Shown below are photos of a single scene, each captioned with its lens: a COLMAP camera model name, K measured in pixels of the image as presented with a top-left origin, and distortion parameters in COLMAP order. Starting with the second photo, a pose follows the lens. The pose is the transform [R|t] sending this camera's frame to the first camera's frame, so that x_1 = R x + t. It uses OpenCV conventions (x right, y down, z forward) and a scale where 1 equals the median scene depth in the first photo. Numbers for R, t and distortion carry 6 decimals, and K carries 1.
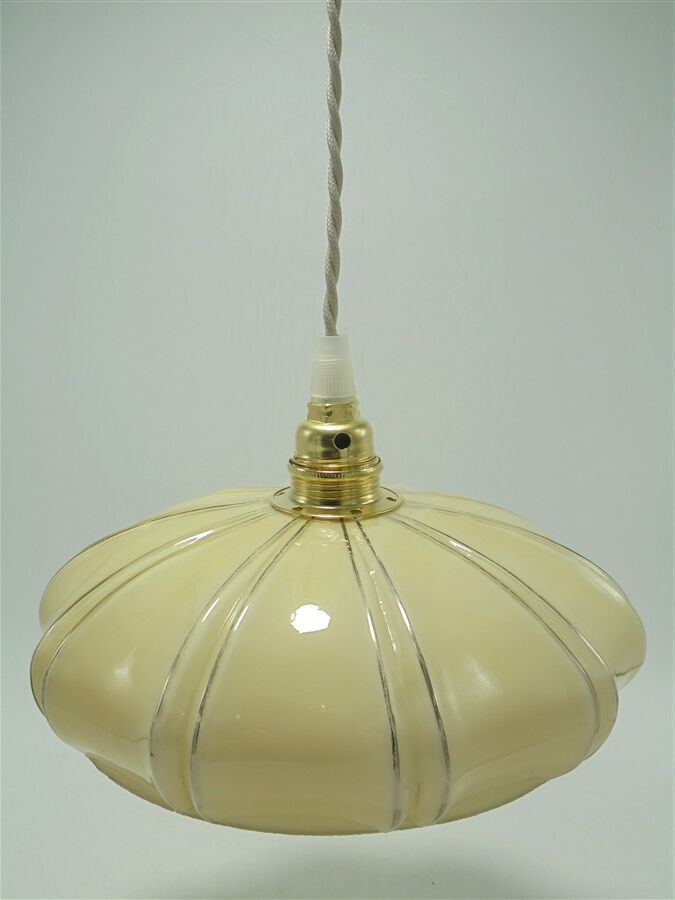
lens RADIAL K [[1114.5, 0, 337.5], [0, 1114.5, 450.0], [0, 0, 1]] dist [-0.013256, 0.005126]
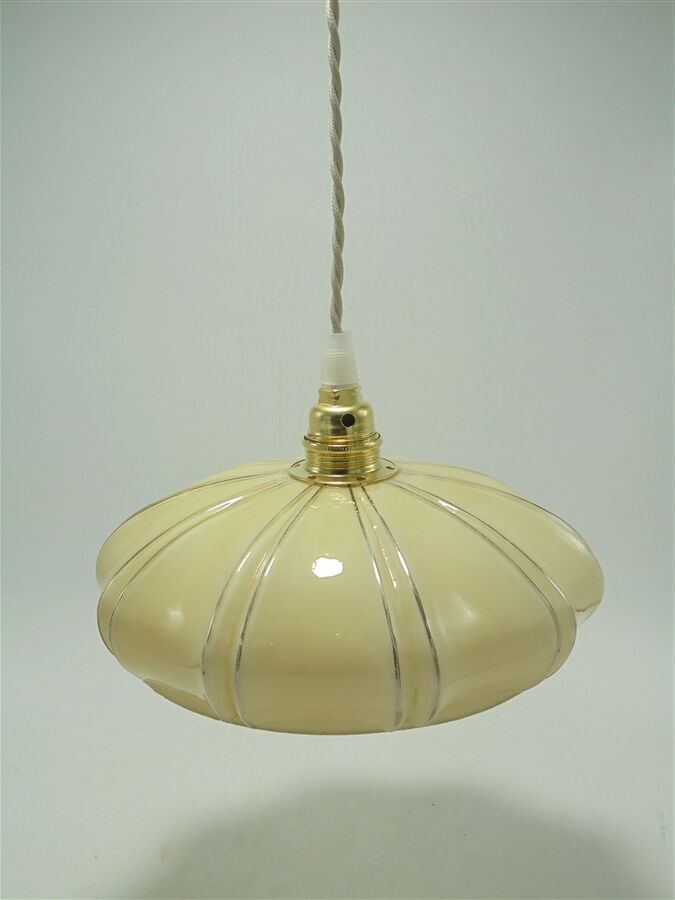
lens RADIAL K [[1114.5, 0, 337.5], [0, 1114.5, 450.0], [0, 0, 1]] dist [-0.013256, 0.005126]
pose [[0.999801, -0.019897, 0.001145, -0.009566], [0.019868, 0.999574, 0.021376, -0.001938], [-0.001569, -0.021349, 0.999771, -0.209812]]
